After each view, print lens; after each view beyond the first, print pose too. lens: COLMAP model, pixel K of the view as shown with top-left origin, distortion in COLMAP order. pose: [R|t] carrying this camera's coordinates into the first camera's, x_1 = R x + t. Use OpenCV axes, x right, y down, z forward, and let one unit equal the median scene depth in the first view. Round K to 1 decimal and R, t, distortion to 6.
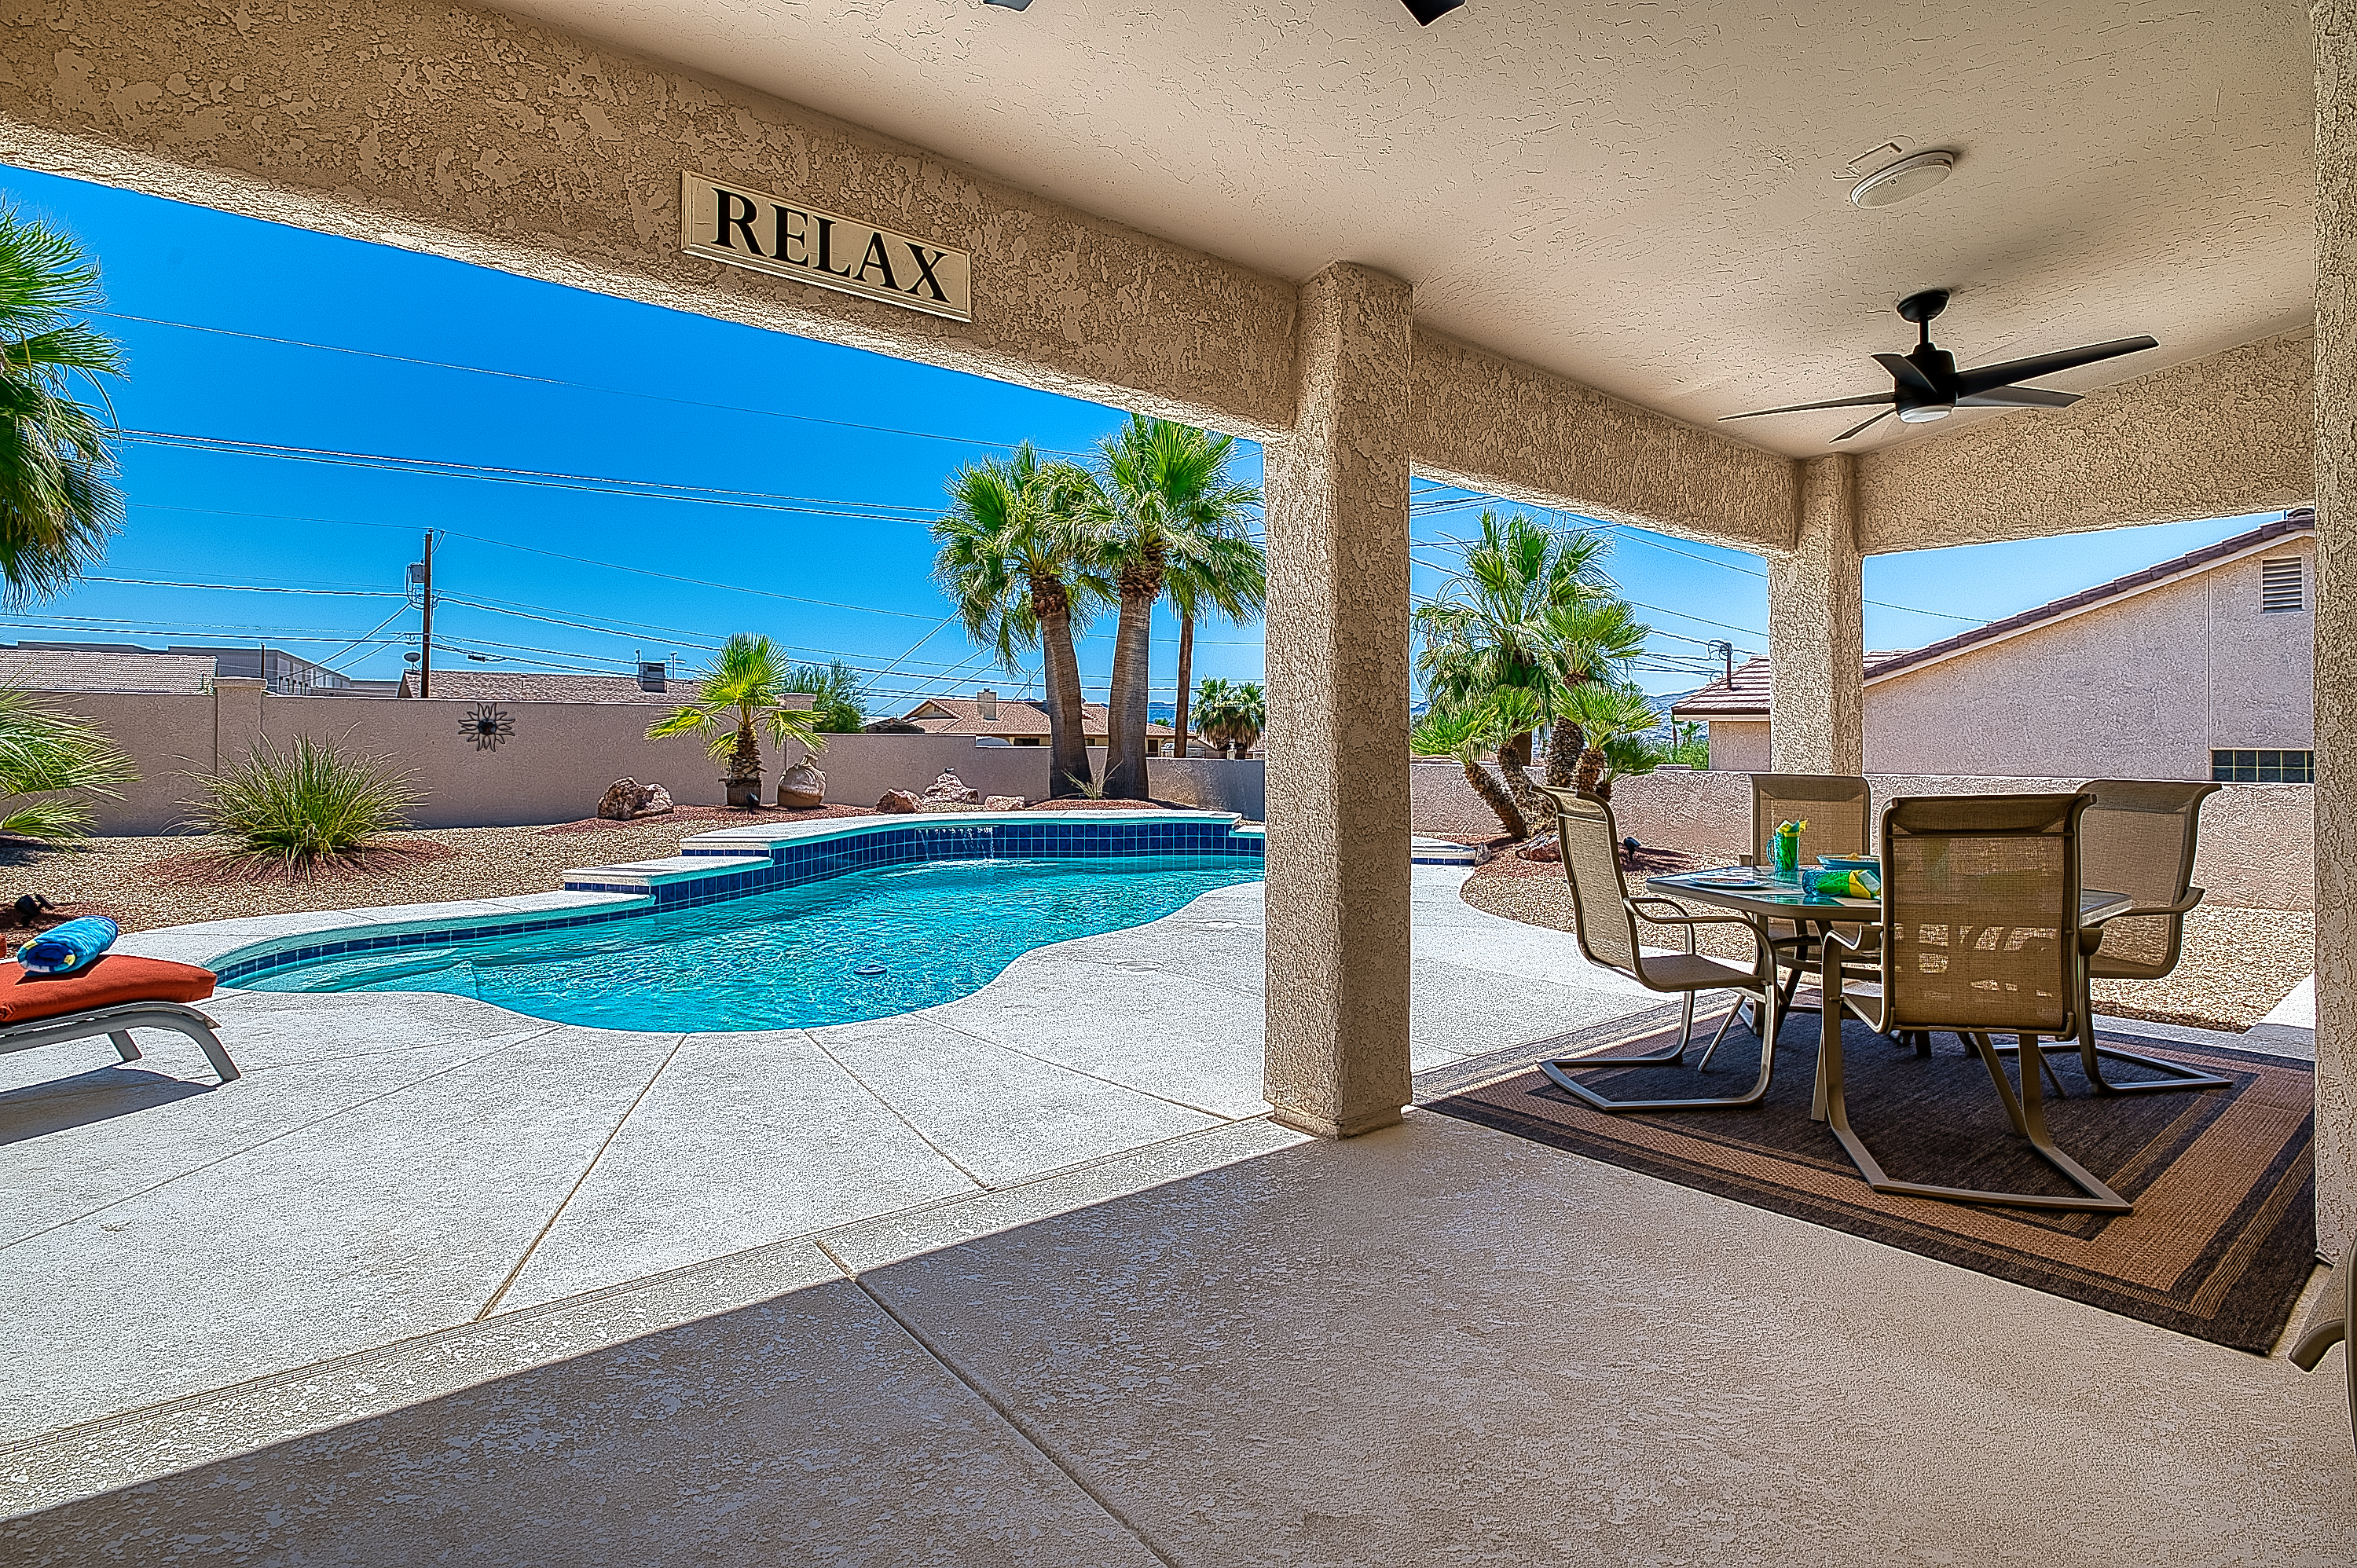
lens RADIAL K [[1152.3, 0, 1201.6], [0, 1152.3, 743.3], [0, 0, 1]] dist [-0.010704, -0.004861]
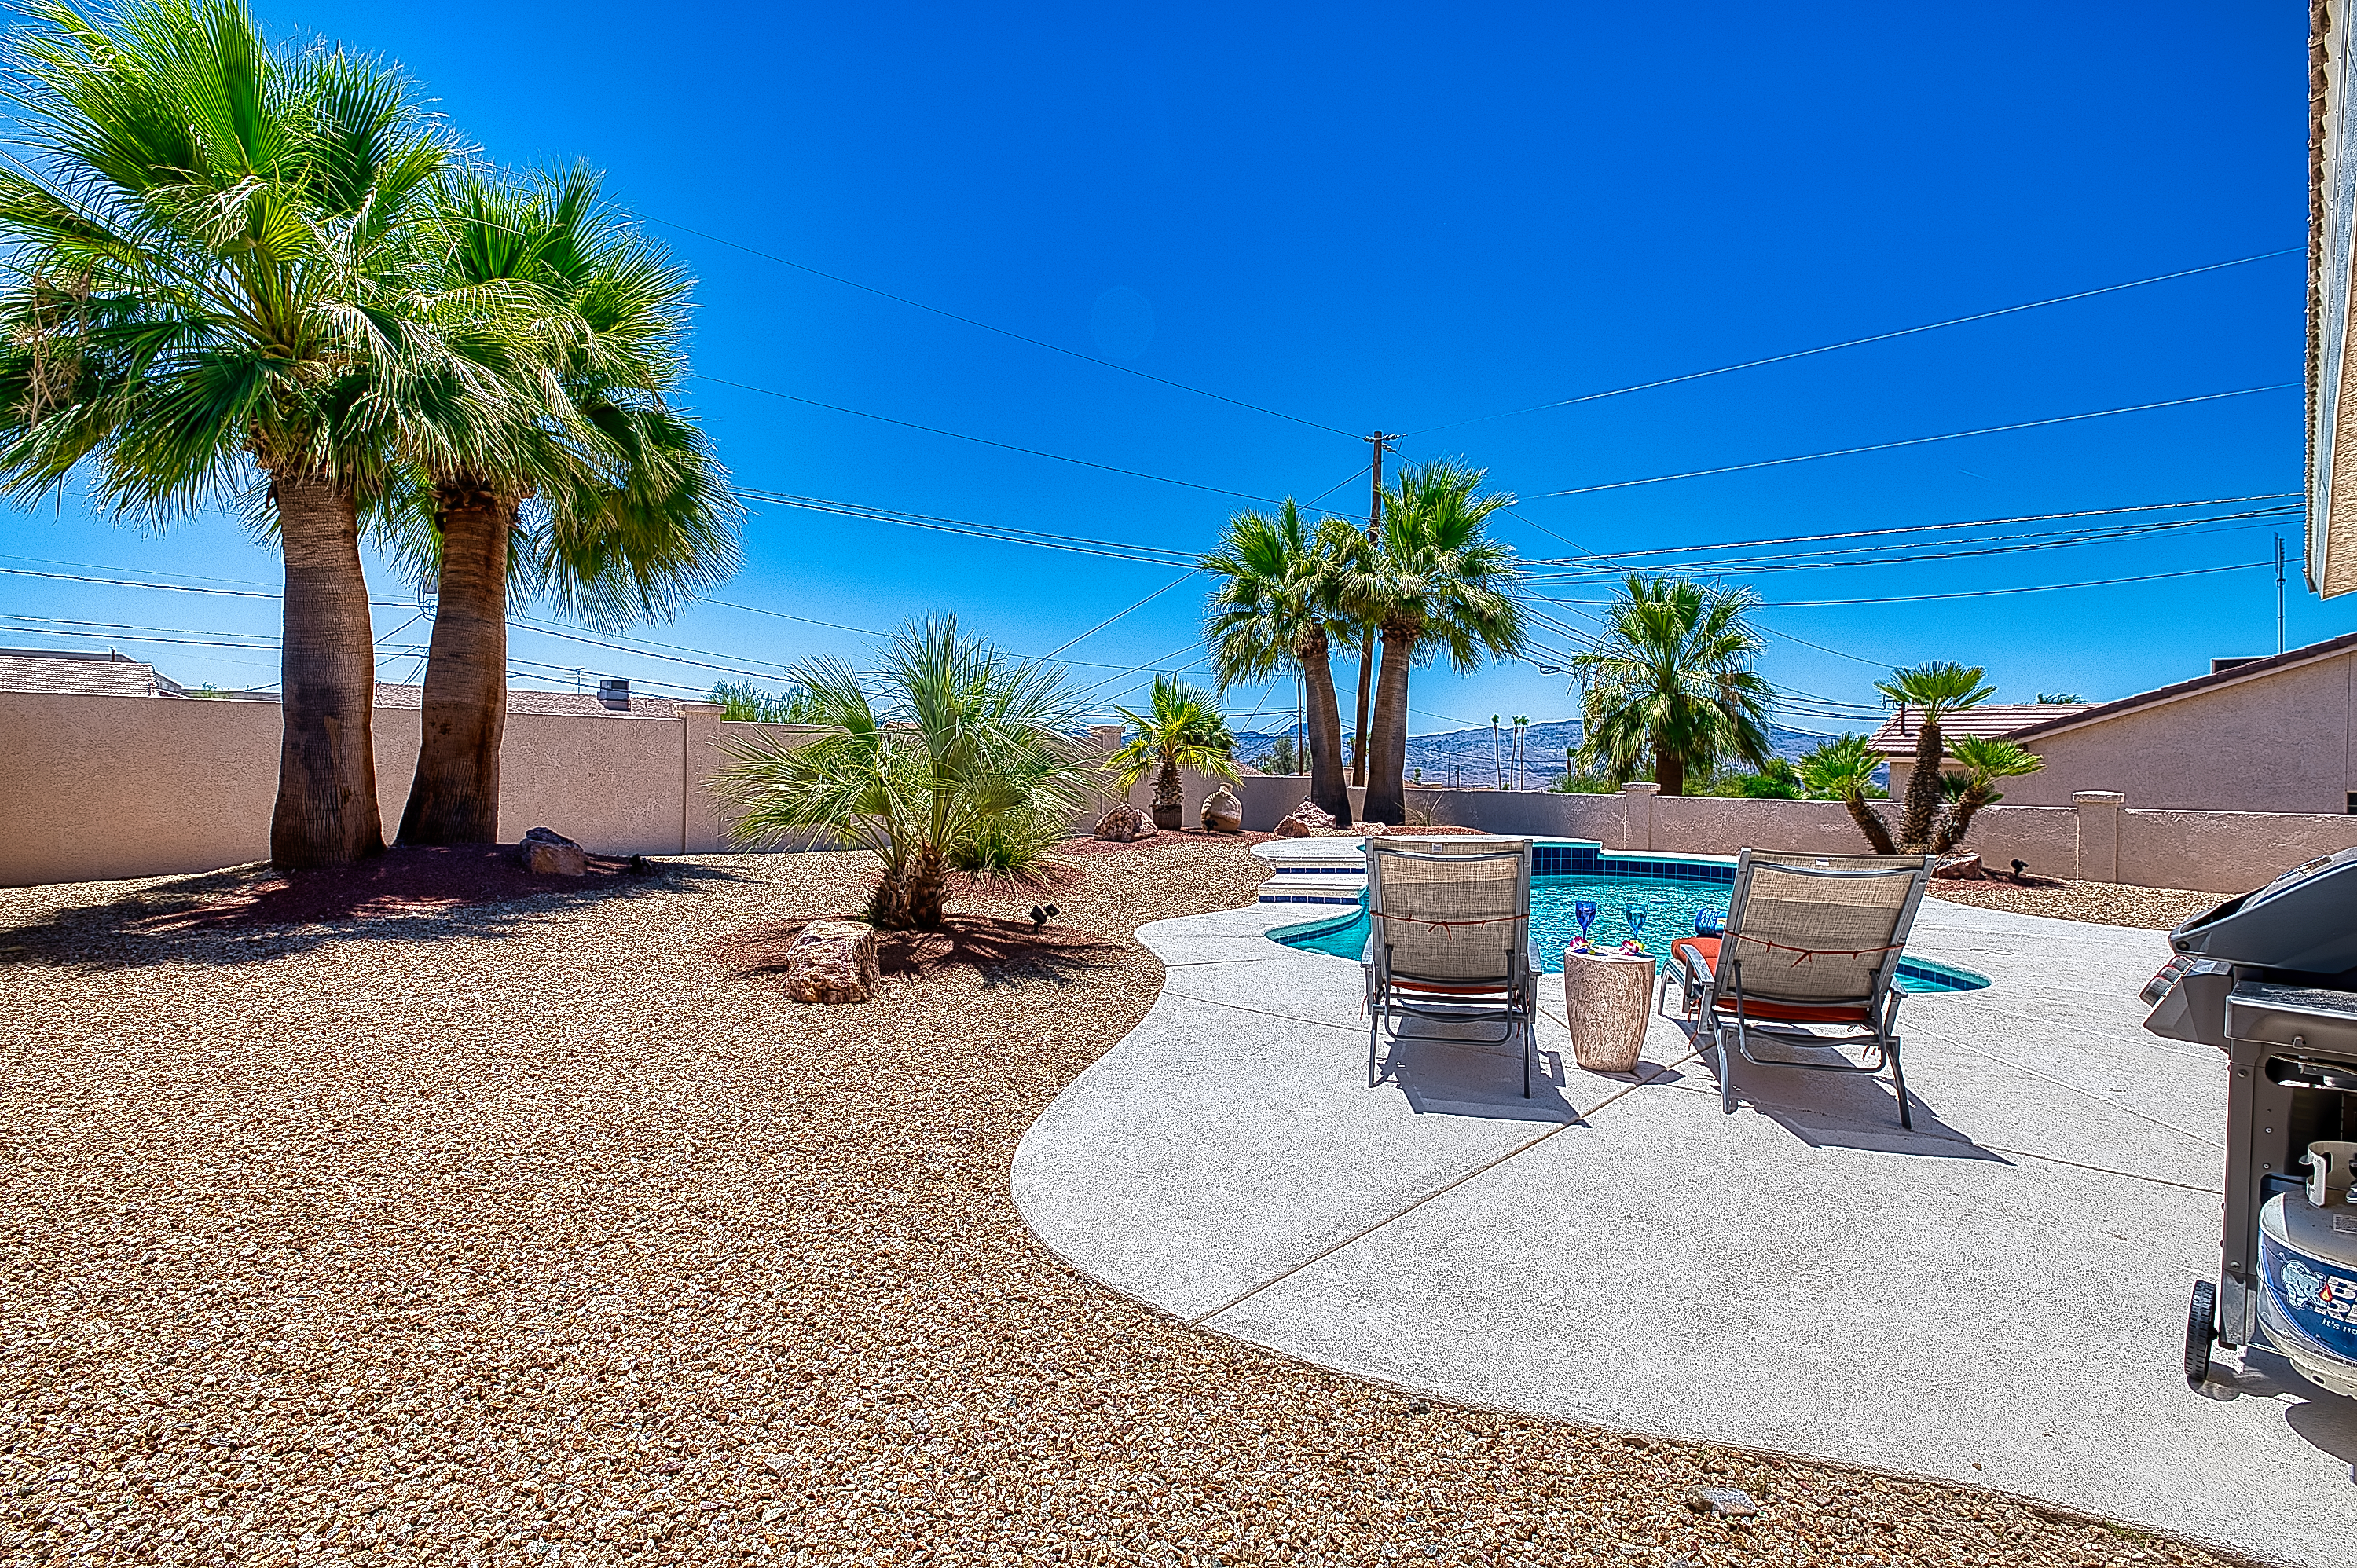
lens RADIAL K [[1152.3, 0, 1184.7], [0, 1152.3, 782.5], [0, 0, 1]] dist [-0.010704, -0.004861]
pose [[0.993377, 0.011245, 0.114346, -0.404380], [-0.012612, 0.999857, 0.011239, -0.002286], [-0.114203, -0.012607, 0.993377, -0.072821]]
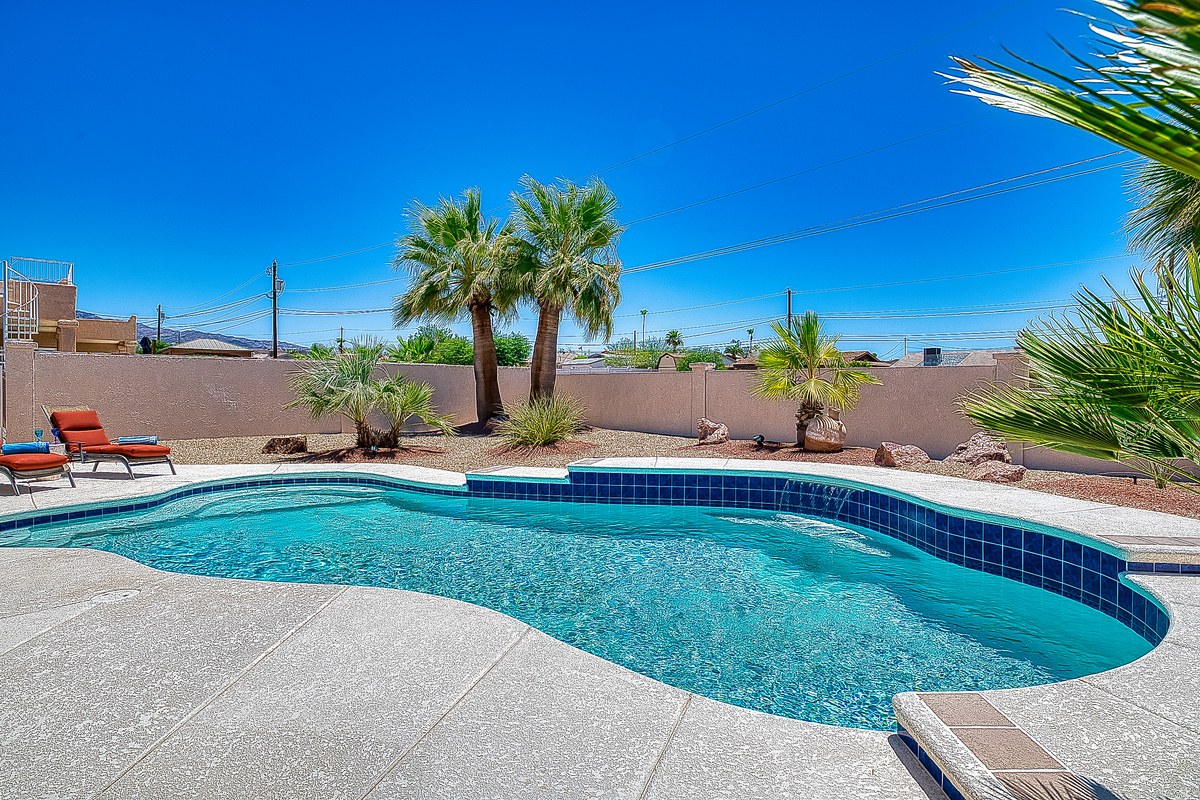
lens RADIAL K [[626.9, 0, 603.1], [0, 626.9, 393.2], [0, 0, 1]] dist [-0.024085, 0.000085]
pose [[0.051087, 0.003751, -0.998687, 0.226500], [-0.007478, 0.999966, 0.003374, -0.003351], [0.998666, 0.007296, 0.051114, 0.586722]]
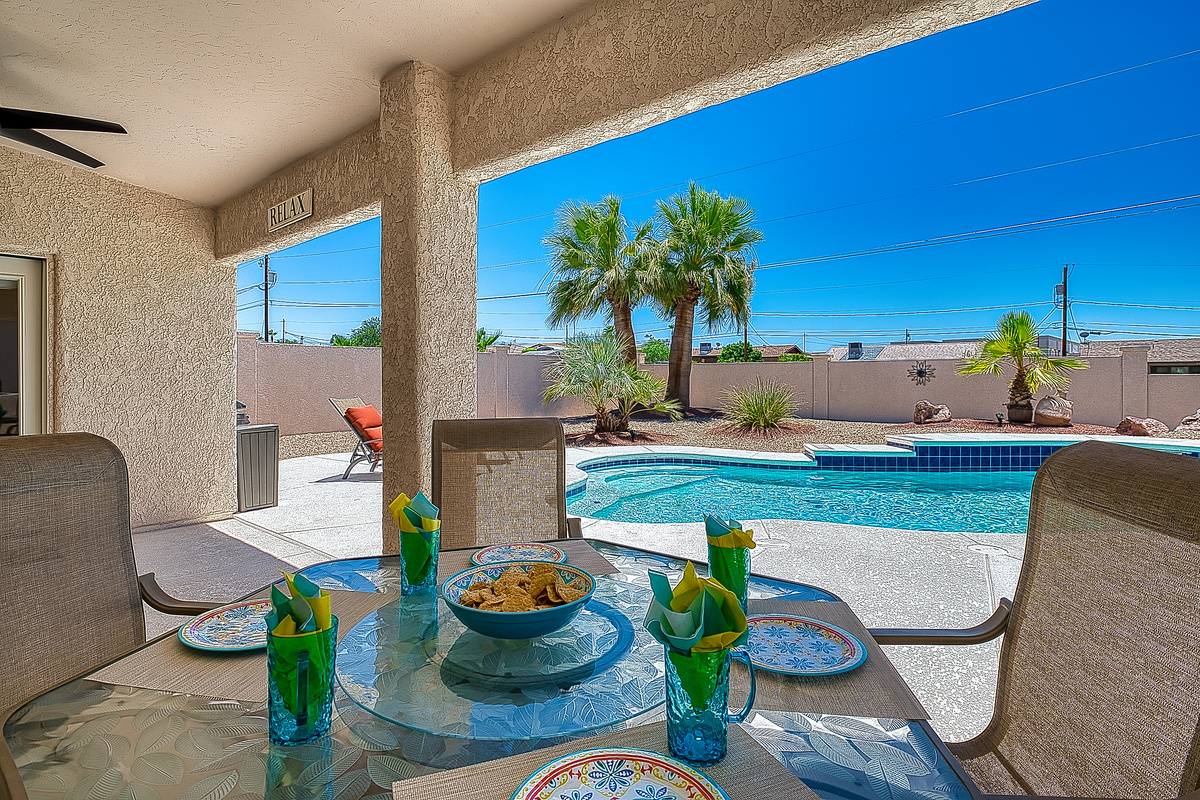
lens RADIAL K [[586.7, 0, 604.8], [0, 586.7, 387.2], [0, 0, 1]] dist [-0.010704, -0.004861]
pose [[0.198646, 0.007626, -0.980042, 0.206770], [-0.000113, 0.999970, 0.007758, 0.001466], [0.980071, -0.001430, 0.198641, 0.236705]]
